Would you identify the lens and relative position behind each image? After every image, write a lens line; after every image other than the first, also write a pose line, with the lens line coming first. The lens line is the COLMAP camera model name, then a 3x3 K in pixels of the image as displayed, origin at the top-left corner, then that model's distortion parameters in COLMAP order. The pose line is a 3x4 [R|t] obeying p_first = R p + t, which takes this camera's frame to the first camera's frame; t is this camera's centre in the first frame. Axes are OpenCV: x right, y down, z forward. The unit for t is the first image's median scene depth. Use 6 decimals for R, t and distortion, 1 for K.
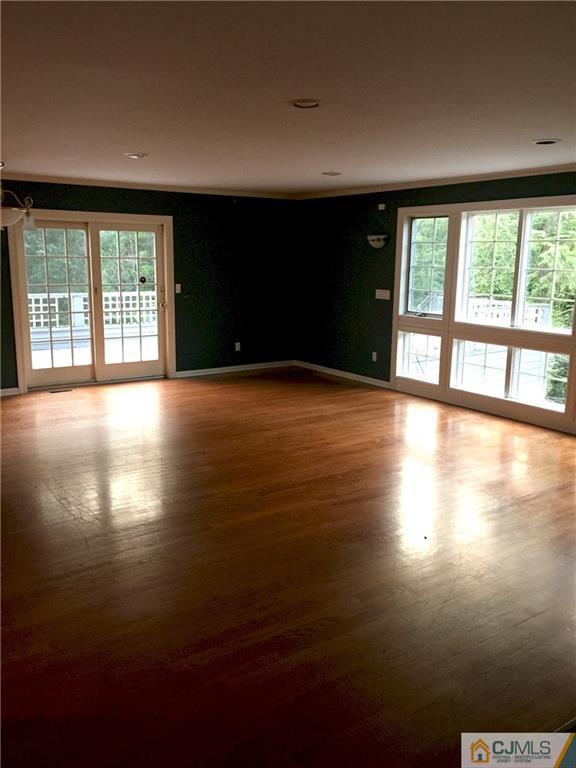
lens RADIAL K [[650.3, 0, 288.0], [0, 650.3, 384.0], [0, 0, 1]] dist [0.008980, 0.003568]
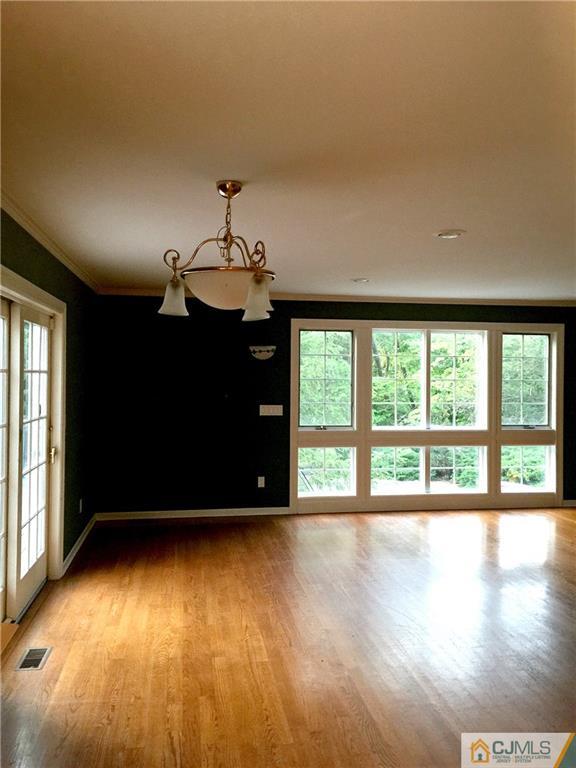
lens RADIAL K [[635.7, 0, 288.0], [0, 635.7, 384.0], [0, 0, 1]] dist [0.003736, 0.000792]
pose [[0.467692, -0.016730, 0.883733, -0.632441], [0.171587, 0.982519, -0.072208, -0.108884], [-0.867077, 0.185408, 0.462387, 0.581548]]
